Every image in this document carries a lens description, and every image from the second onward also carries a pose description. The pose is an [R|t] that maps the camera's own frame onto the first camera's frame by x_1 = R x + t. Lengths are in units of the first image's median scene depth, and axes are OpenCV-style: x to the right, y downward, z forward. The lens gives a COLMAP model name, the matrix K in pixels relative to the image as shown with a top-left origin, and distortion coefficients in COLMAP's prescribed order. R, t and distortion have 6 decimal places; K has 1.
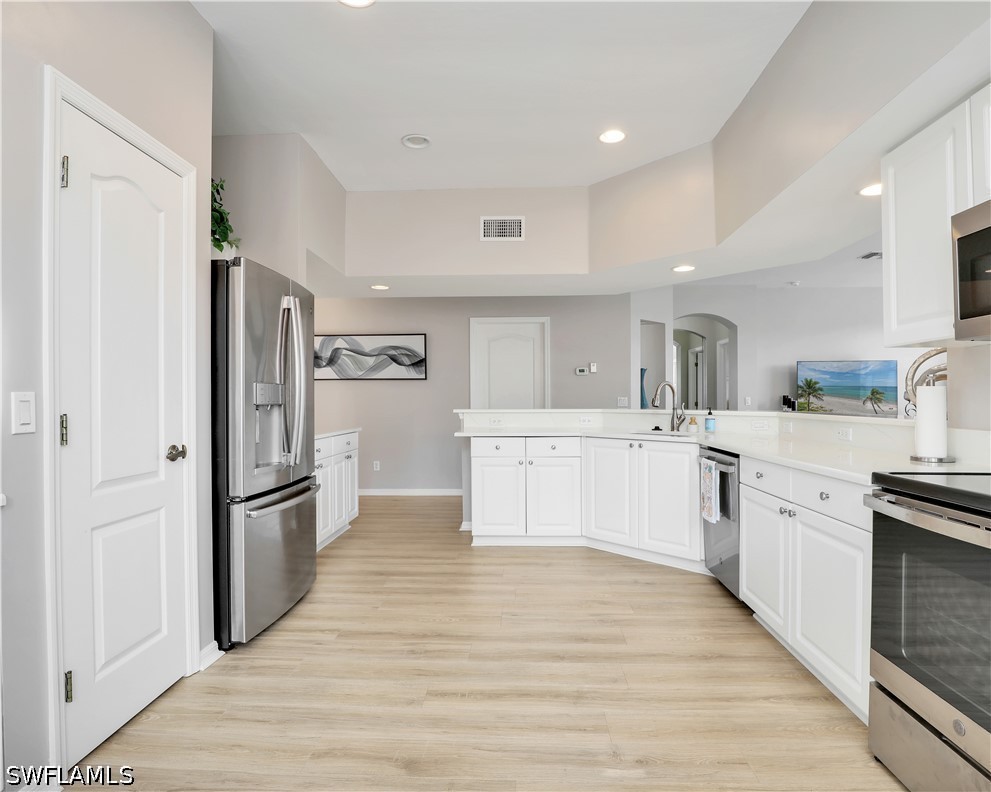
lens RADIAL K [[550.9, 0, 504.1], [0, 550.9, 398.3], [0, 0, 1]] dist [-0.038867, 0.006762]
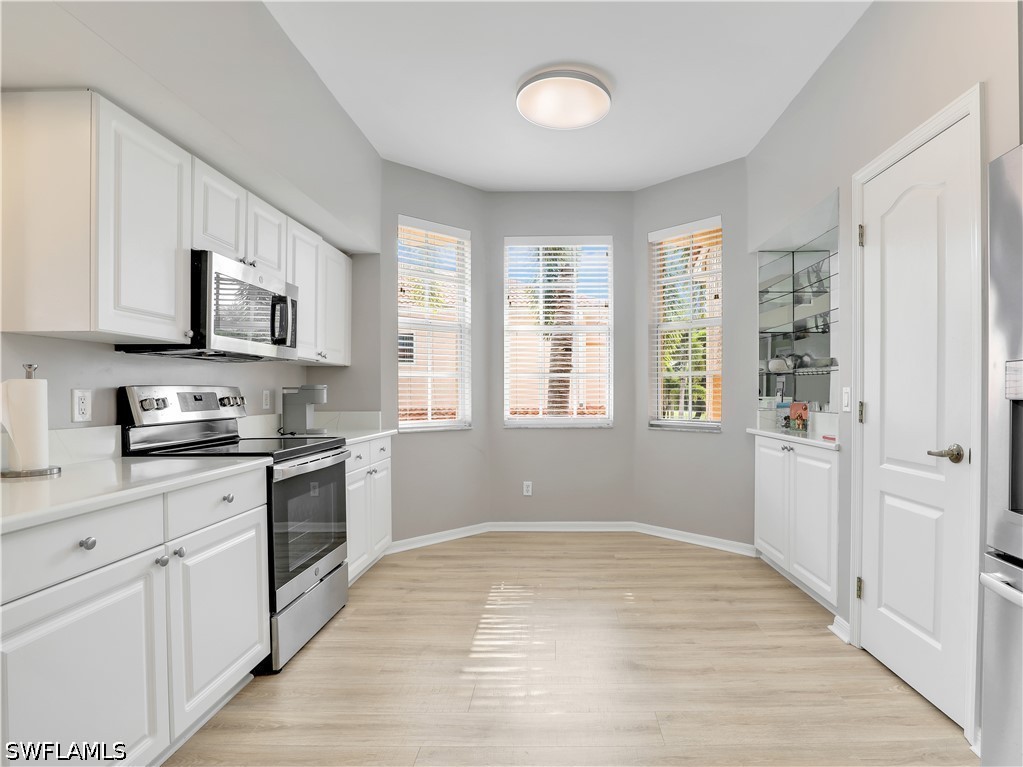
lens RADIAL K [[540.4, 0, 550.4], [0, 540.4, 401.6], [0, 0, 1]] dist [-0.034347, 0.005409]
pose [[-0.999683, 0.001898, -0.025089, 0.031503], [0.001613, 0.999934, 0.011388, 0.001556], [0.025109, 0.011344, -0.999620, 0.986164]]
